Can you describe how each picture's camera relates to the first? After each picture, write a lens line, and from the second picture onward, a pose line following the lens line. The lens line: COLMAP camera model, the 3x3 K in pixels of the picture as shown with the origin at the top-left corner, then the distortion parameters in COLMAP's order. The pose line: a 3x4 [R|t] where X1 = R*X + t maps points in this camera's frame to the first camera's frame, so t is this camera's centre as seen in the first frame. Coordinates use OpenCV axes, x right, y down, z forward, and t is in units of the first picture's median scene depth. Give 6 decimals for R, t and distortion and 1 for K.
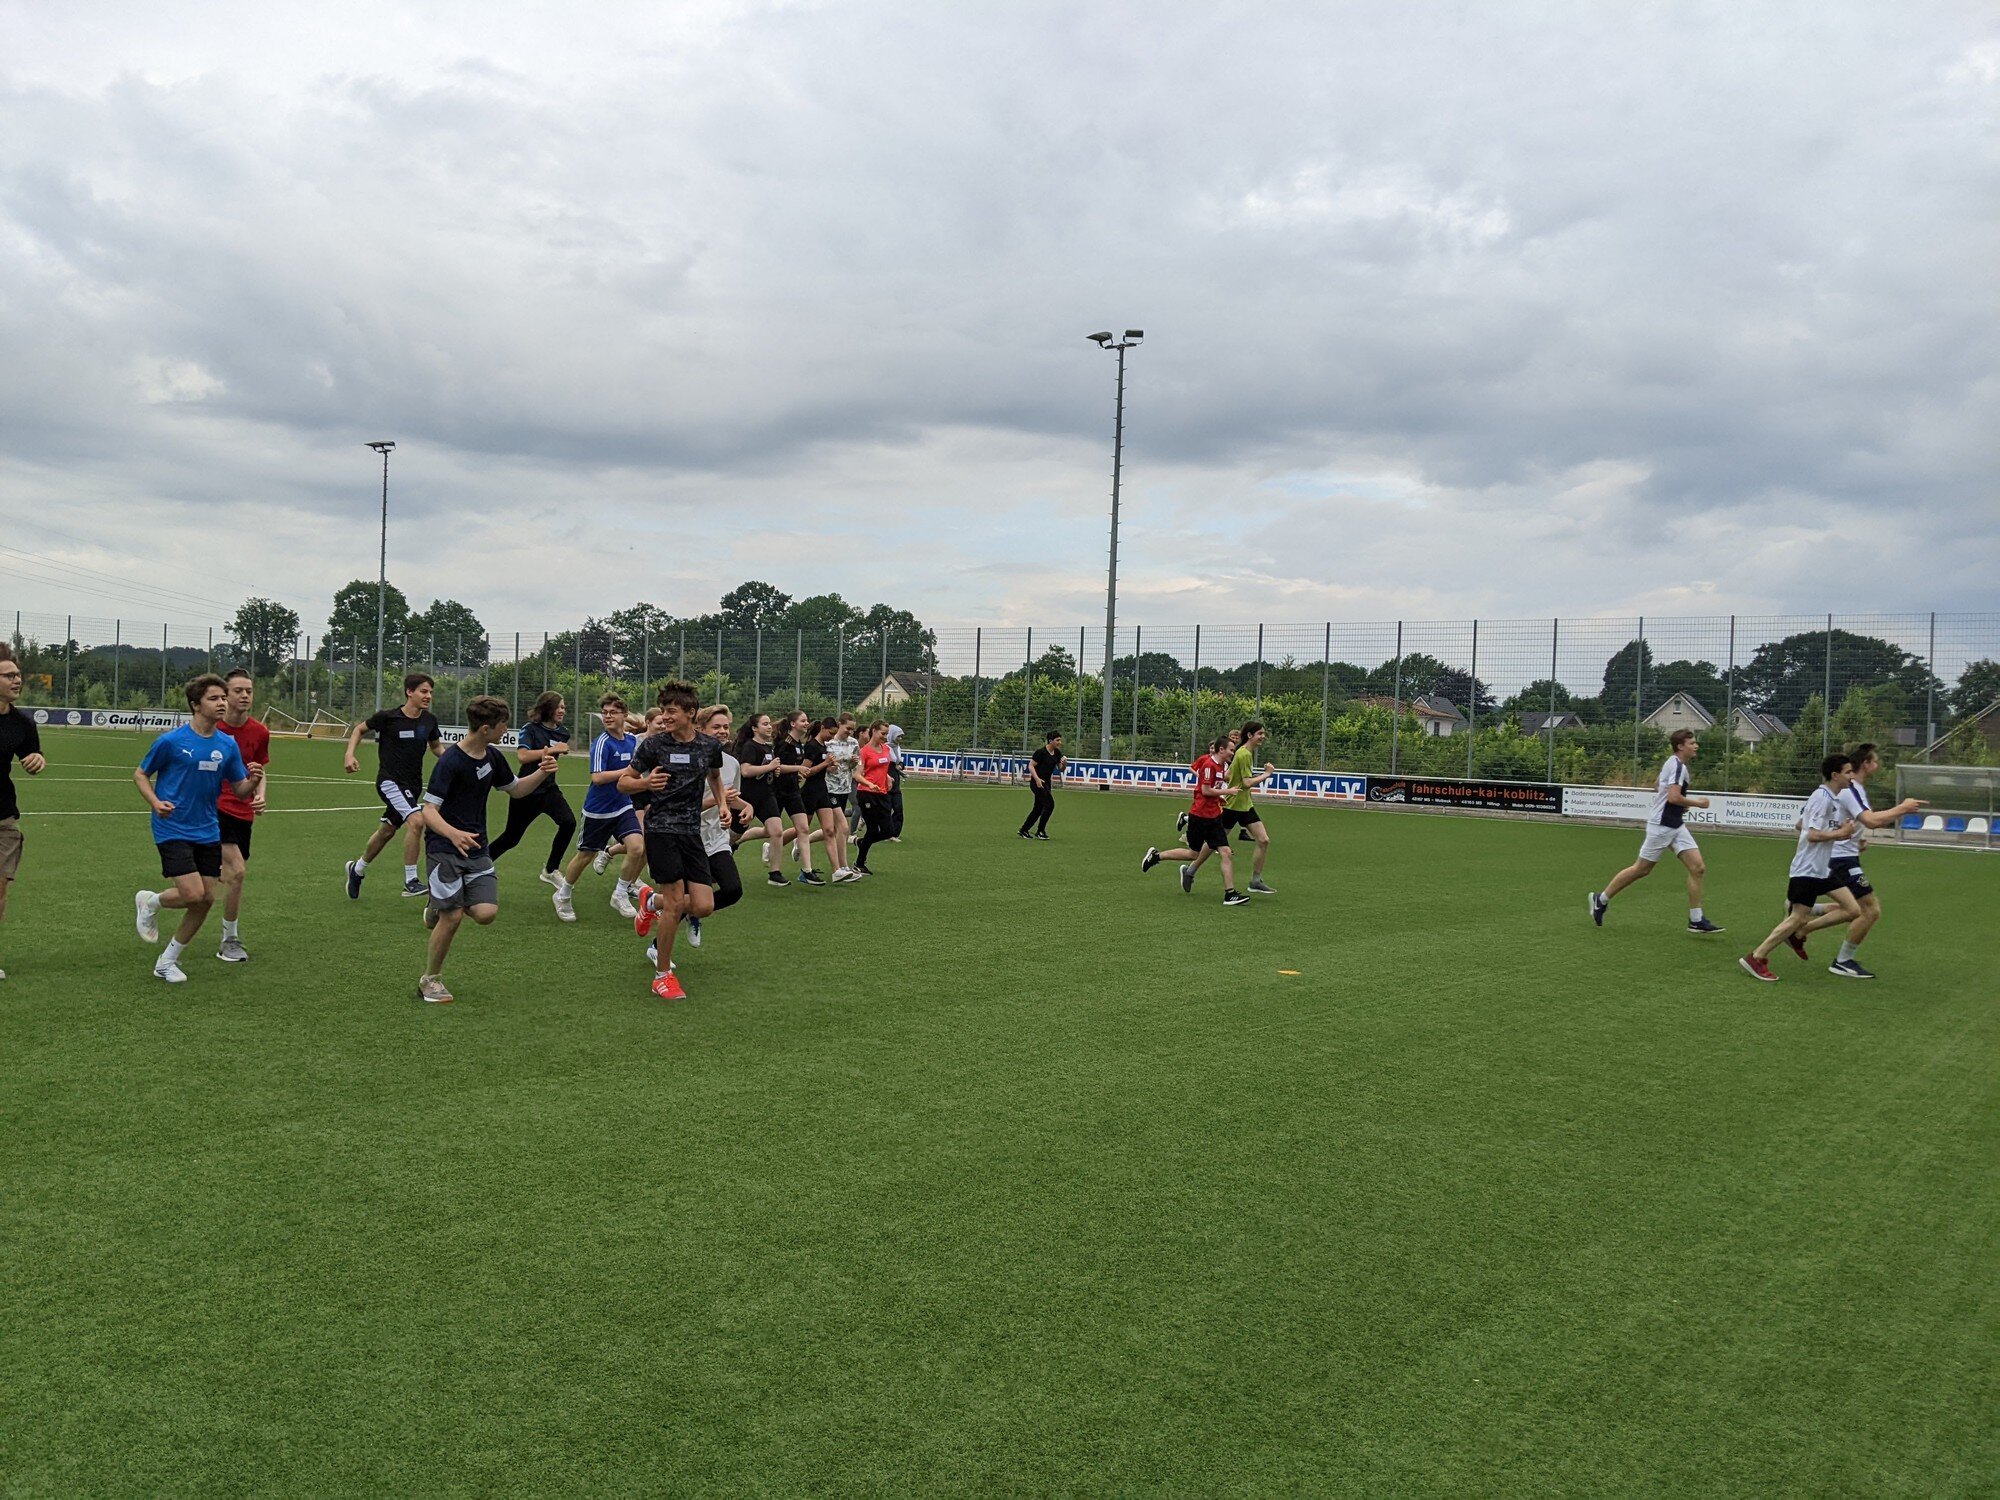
lens RADIAL K [[1580.7, 0, 1000.8], [0, 1580.7, 767.3], [0, 0, 1]] dist [0.064868, -0.121749]
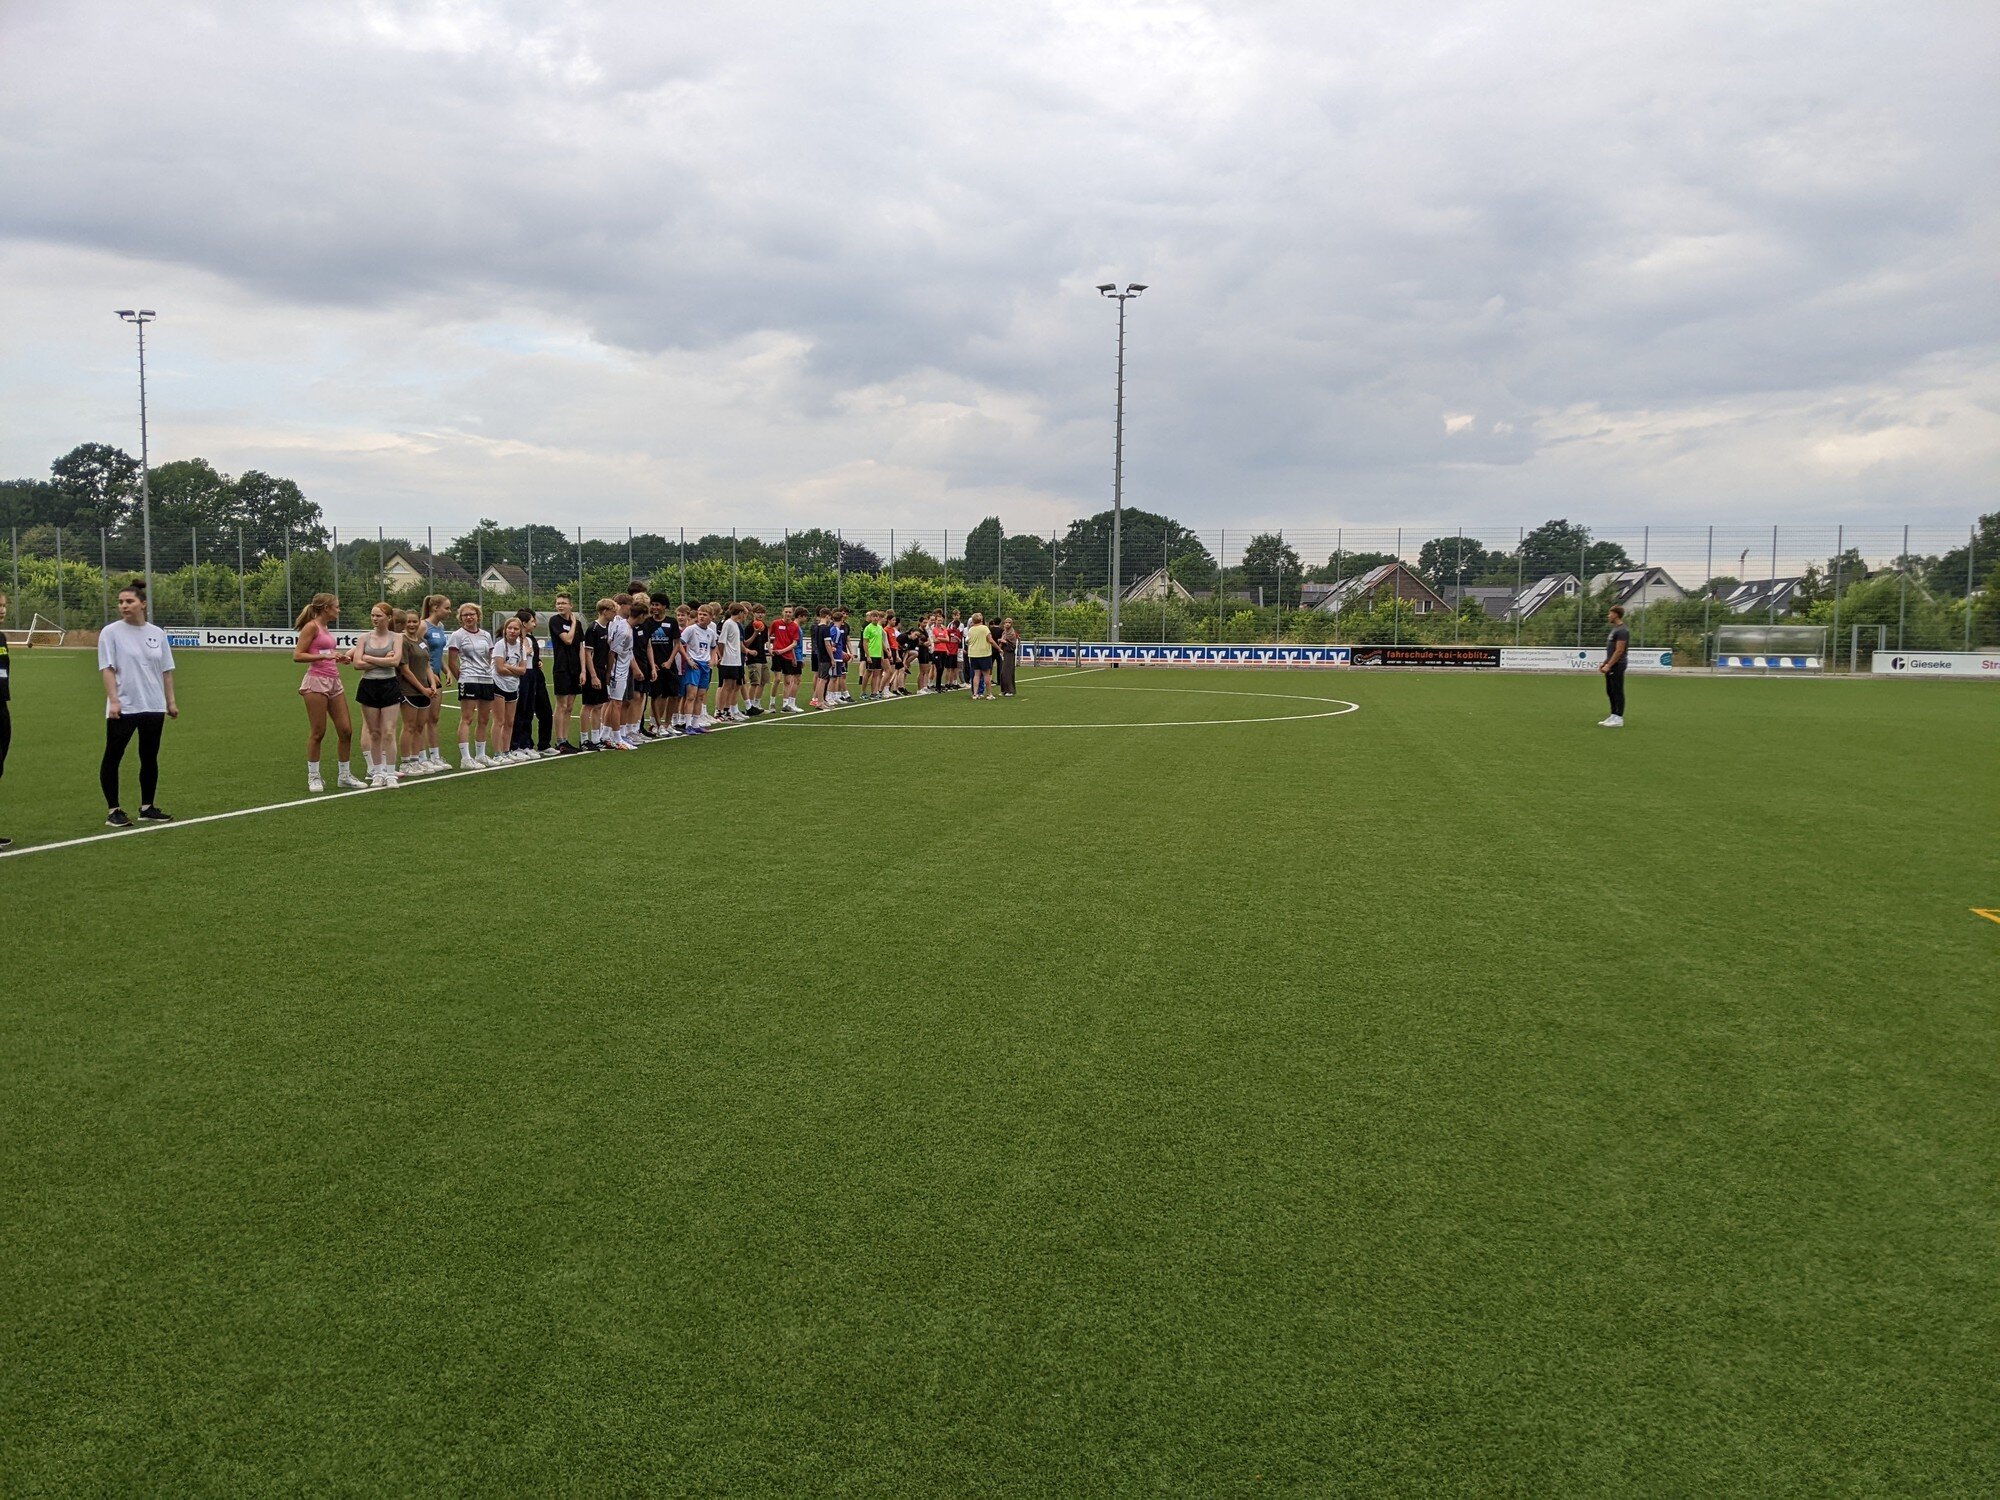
lens RADIAL K [[1580.7, 0, 979.9], [0, 1580.7, 758.4], [0, 0, 1]] dist [0.064868, -0.121749]
pose [[0.870517, -0.075241, 0.486352, -0.180680], [0.035400, 0.995257, 0.090609, -0.008526], [-0.490863, -0.061660, 0.869052, -0.004237]]
